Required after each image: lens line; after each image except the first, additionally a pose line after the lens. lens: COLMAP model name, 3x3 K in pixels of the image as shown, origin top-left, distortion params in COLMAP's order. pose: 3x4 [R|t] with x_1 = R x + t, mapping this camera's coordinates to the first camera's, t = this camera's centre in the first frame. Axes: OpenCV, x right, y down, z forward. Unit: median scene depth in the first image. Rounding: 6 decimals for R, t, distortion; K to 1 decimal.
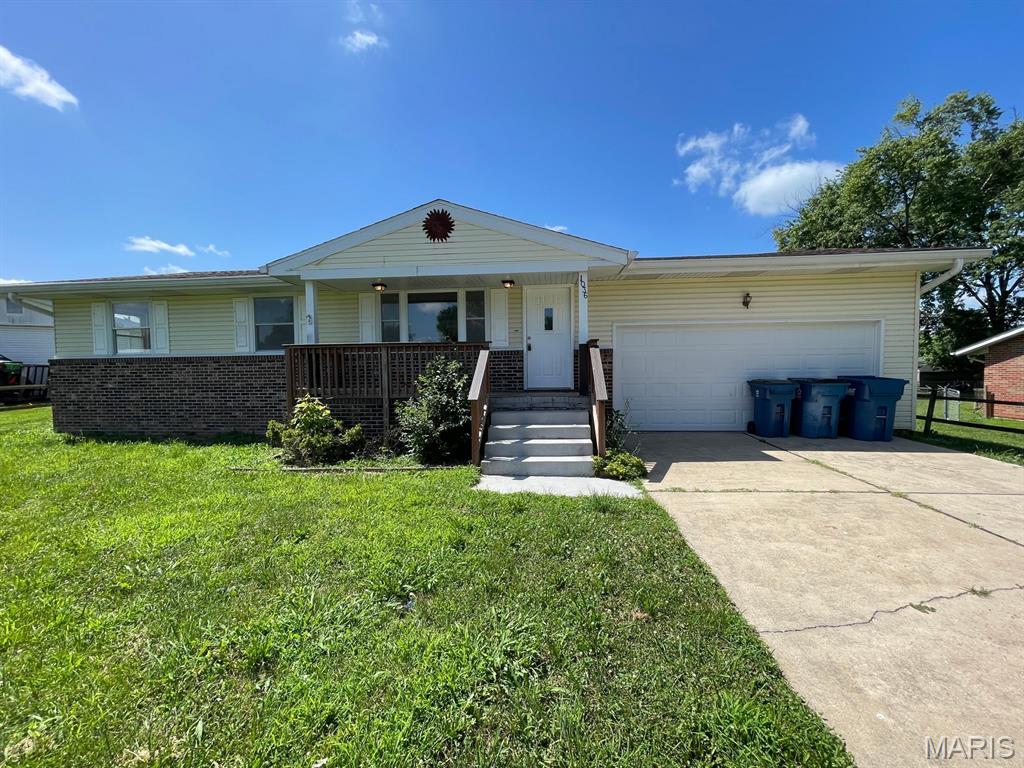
lens RADIAL K [[415.7, 0, 514.4], [0, 415.7, 384.6], [0, 0, 1]] dist [-0.001641, 0.001215]
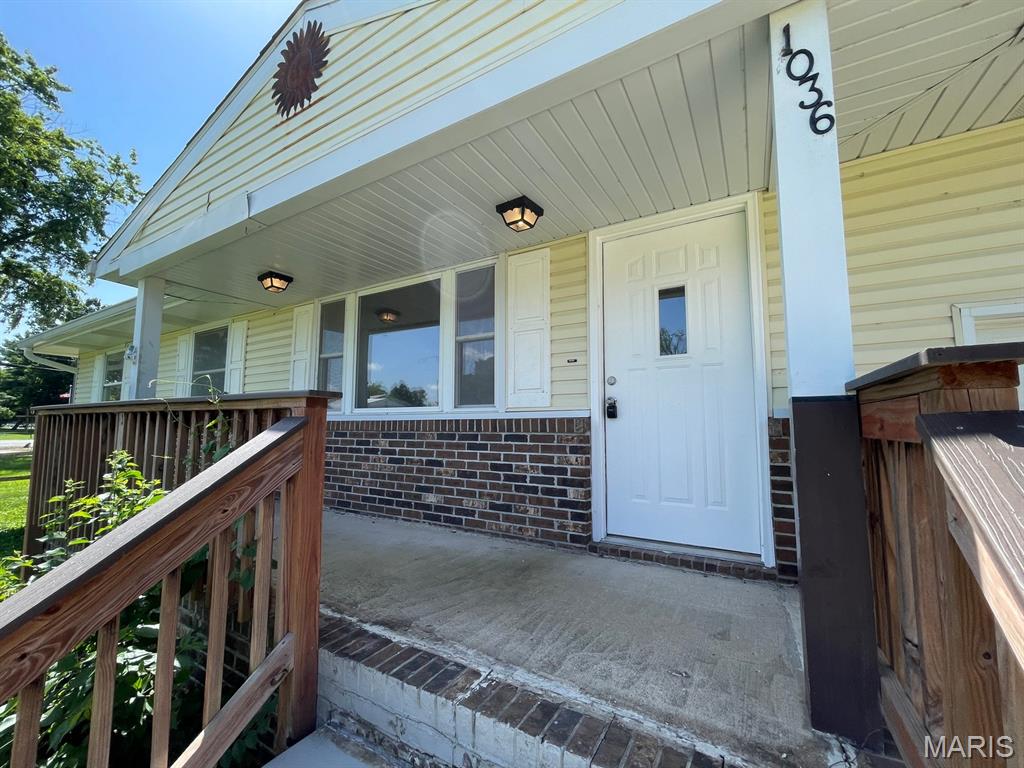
lens RADIAL K [[415.7, 0, 510.1], [0, 415.7, 382.8], [0, 0, 1]] dist [-0.001641, 0.001215]
pose [[0.907574, -0.027280, -0.419005, 0.103081], [-0.027285, 0.991947, -0.123683, -0.068067], [0.419005, 0.123684, 0.899521, 0.674286]]
